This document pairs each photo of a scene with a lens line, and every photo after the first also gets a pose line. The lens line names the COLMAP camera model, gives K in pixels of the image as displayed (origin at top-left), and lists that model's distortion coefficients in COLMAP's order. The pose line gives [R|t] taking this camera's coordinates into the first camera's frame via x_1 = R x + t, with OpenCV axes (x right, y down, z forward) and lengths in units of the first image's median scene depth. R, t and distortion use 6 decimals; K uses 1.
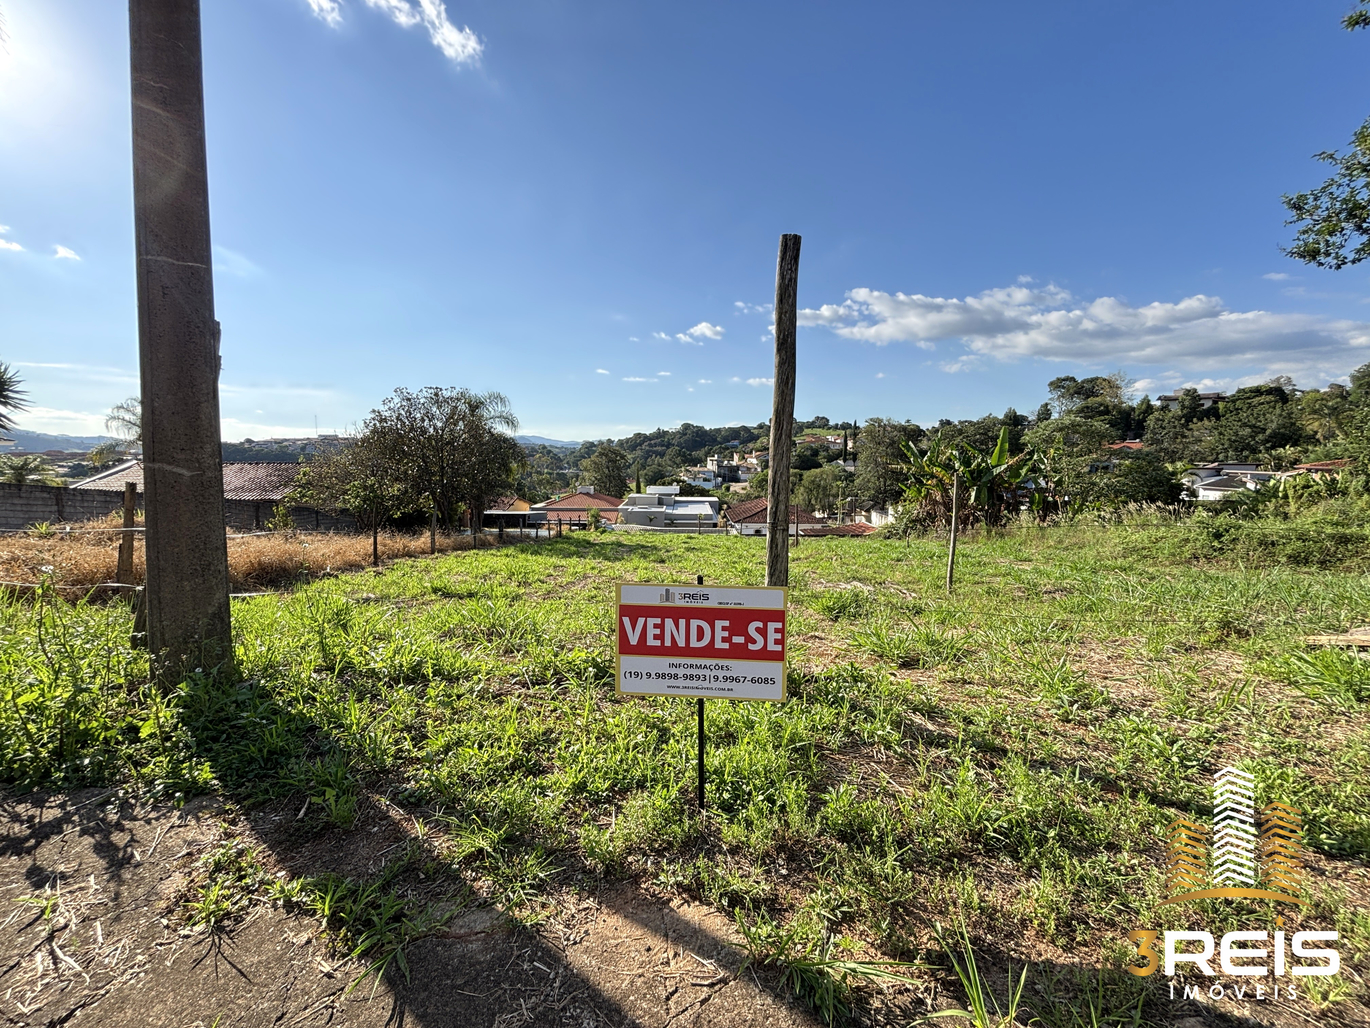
lens RADIAL K [[558.8, 0, 685.0], [0, 558.8, 514.0], [0, 0, 1]] dist [0.013468, -0.000062]
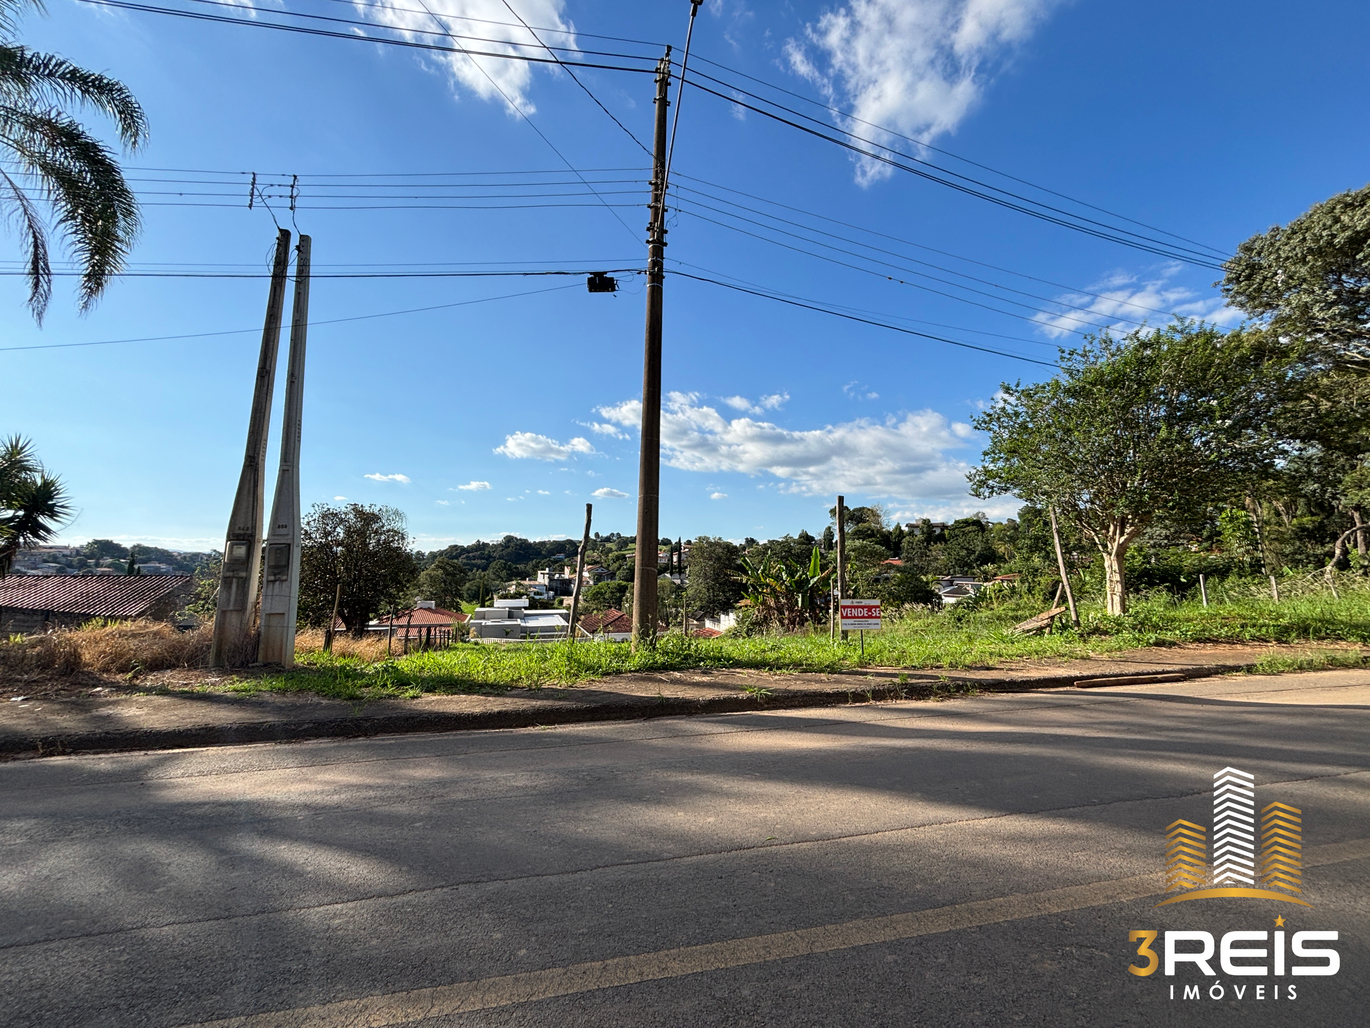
lens RADIAL K [[558.5, 0, 685.0], [0, 558.5, 514.0], [0, 0, 1]] dist [0.034478, -0.018839]
pose [[0.950274, 0.032488, 0.309717, -0.053137], [0.030461, 0.980078, -0.196266, 0.006143], [-0.309923, 0.195940, 0.930352, -0.053470]]
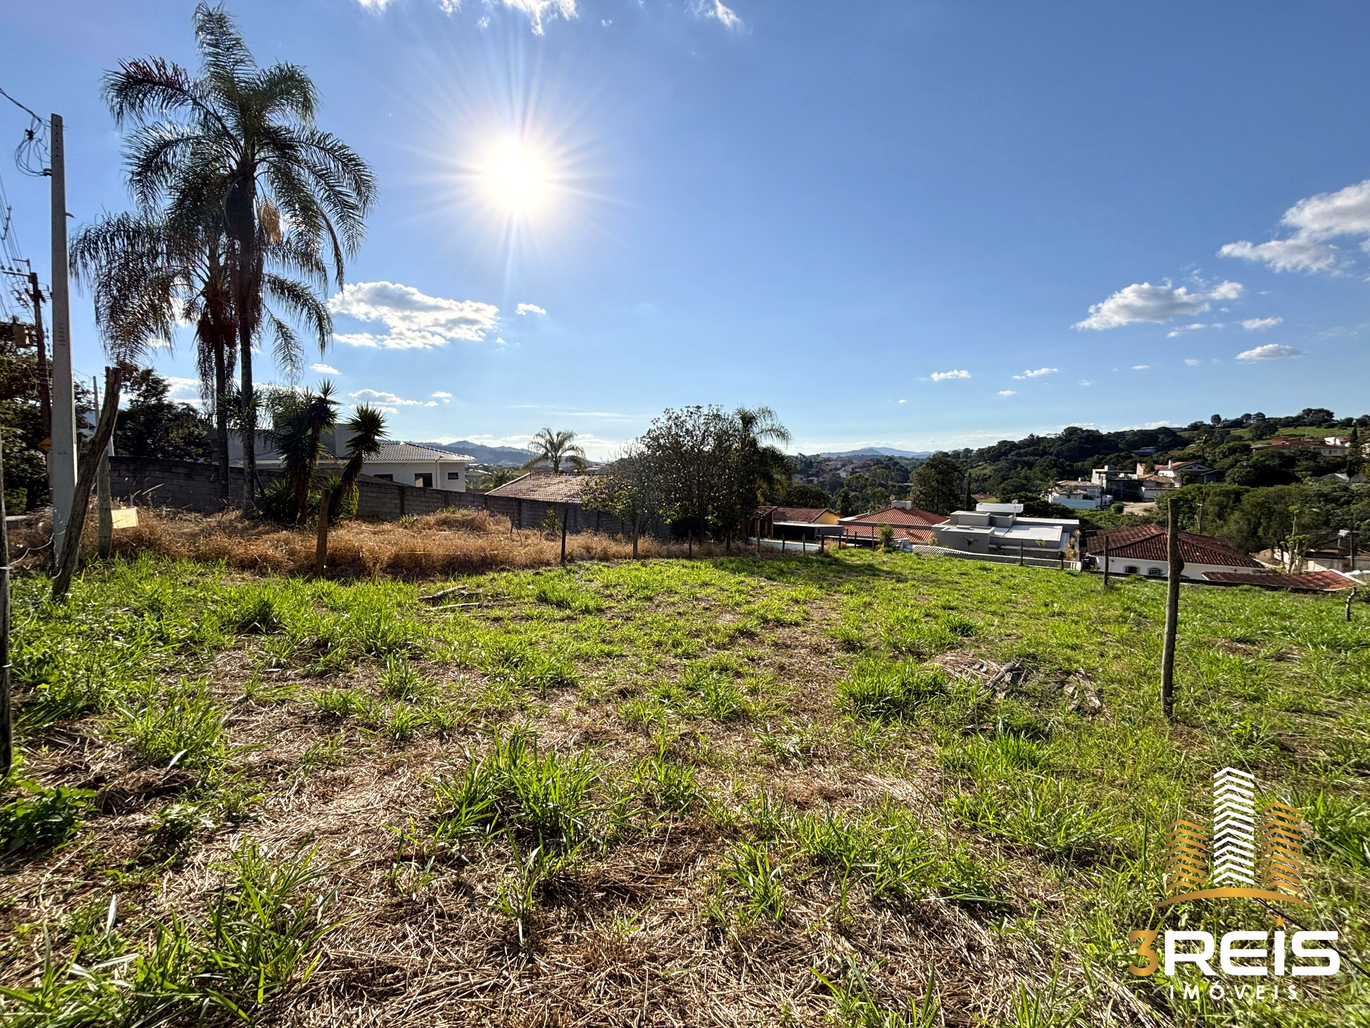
lens RADIAL K [[561.2, 0, 680.9], [0, 561.2, 511.2], [0, 0, 1]] dist [0.003084, -0.000228]
pose [[0.819457, 0.041879, -0.571609, 0.046038], [-0.056796, 0.998351, -0.008278, -0.003560], [0.570320, 0.039249, 0.820485, 0.030191]]
